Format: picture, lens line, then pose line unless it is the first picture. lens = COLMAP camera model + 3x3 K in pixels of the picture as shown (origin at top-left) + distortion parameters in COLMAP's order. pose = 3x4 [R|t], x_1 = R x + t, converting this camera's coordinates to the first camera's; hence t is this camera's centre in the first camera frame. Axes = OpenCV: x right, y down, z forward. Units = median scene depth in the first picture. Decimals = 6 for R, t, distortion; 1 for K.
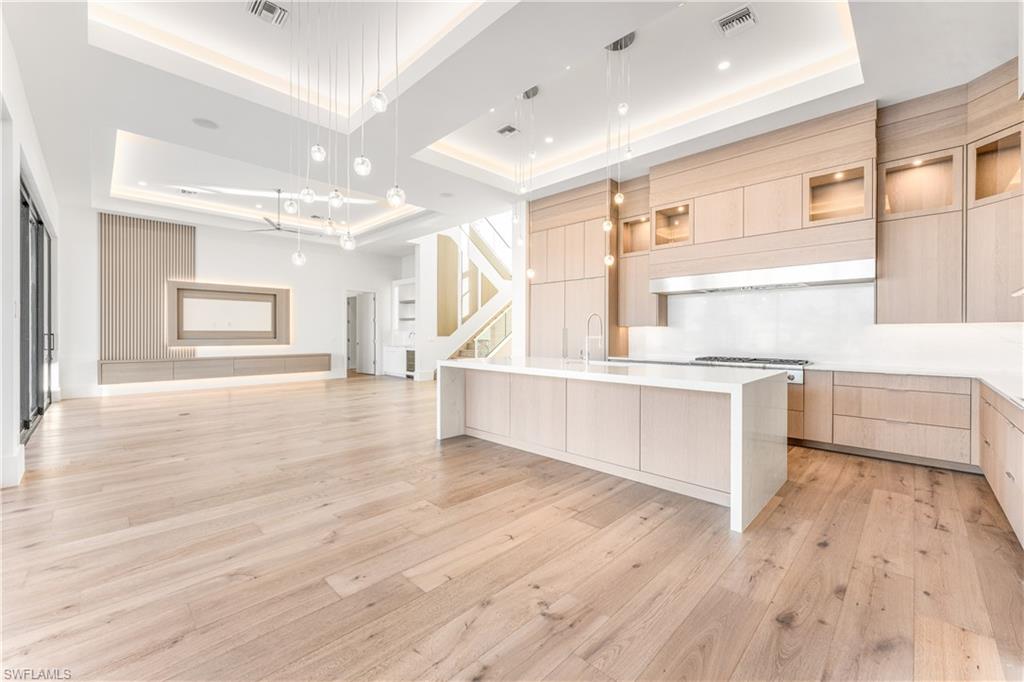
lens RADIAL K [[408.9, 0, 511.3], [0, 408.9, 337.6], [0, 0, 1]] dist [0.000017, -0.000110]
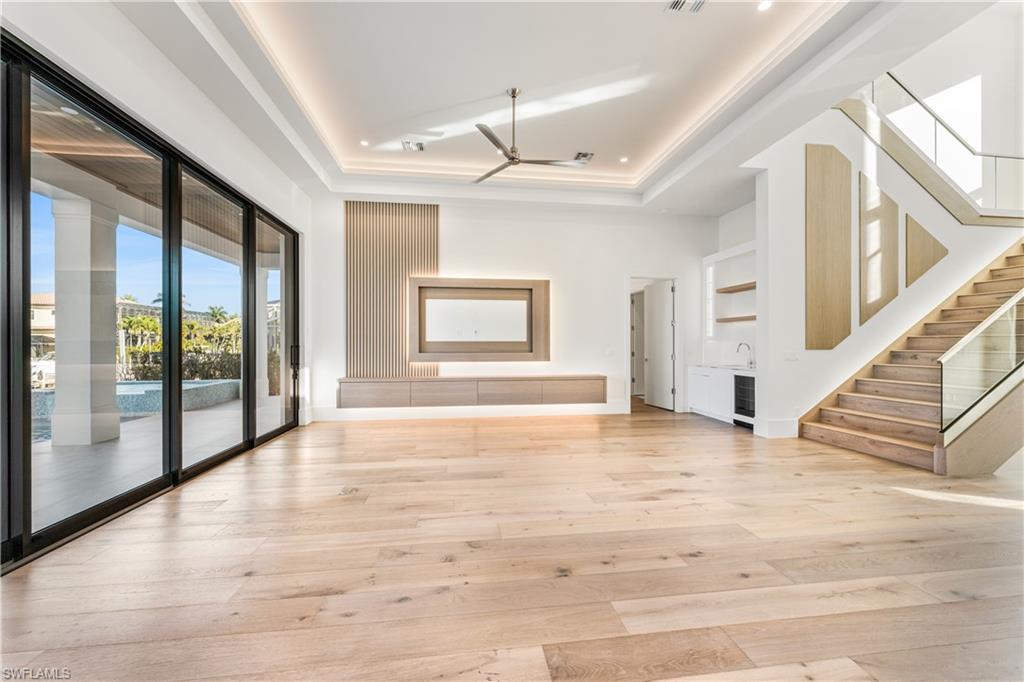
lens RADIAL K [[414.1, 0, 516.3], [0, 414.1, 344.4], [0, 0, 1]] dist [-0.002050, 0.000112]
pose [[0.794405, -0.002691, -0.607382, -0.168347], [-0.003528, 0.999953, -0.009044, -0.004302], [0.607378, 0.009327, 0.794358, 0.421523]]
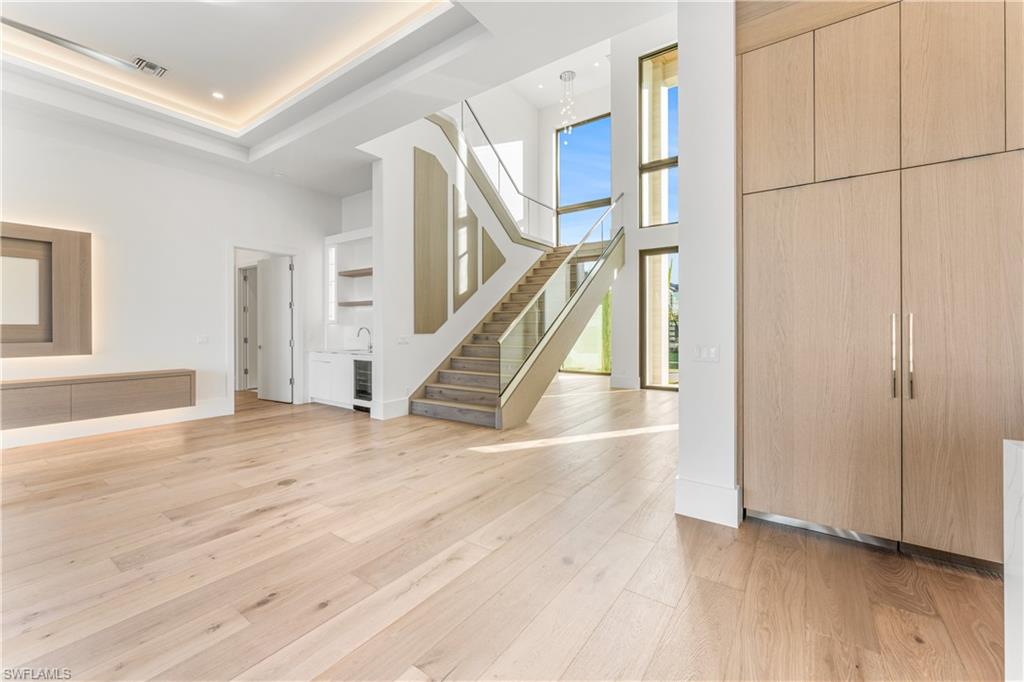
lens RADIAL K [[412.2, 0, 513.1], [0, 412.2, 328.3], [0, 0, 1]] dist [-0.001061, -0.000026]
pose [[0.986993, -0.004222, 0.160709, -0.151376], [0.005720, 0.999944, -0.008861, -0.005110], [-0.160662, 0.009665, 0.986962, 0.474110]]
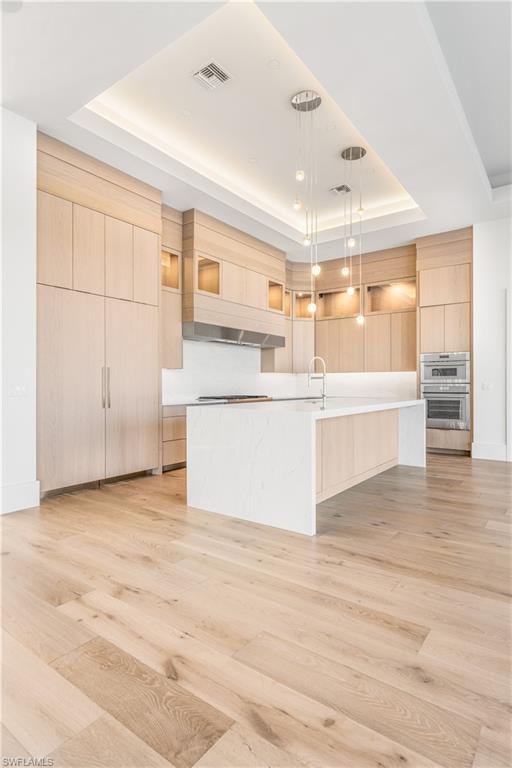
lens RADIAL K [[418.4, 0, 256.0], [0, 418.4, 384.0], [0, 0, 1]] dist [0.000484, 0.000733]
pose [[-0.141471, -0.002606, 0.989939, -0.382828], [0.011617, 0.999923, 0.004293, 0.004400], [-0.989874, 0.012108, -0.141429, 0.557376]]
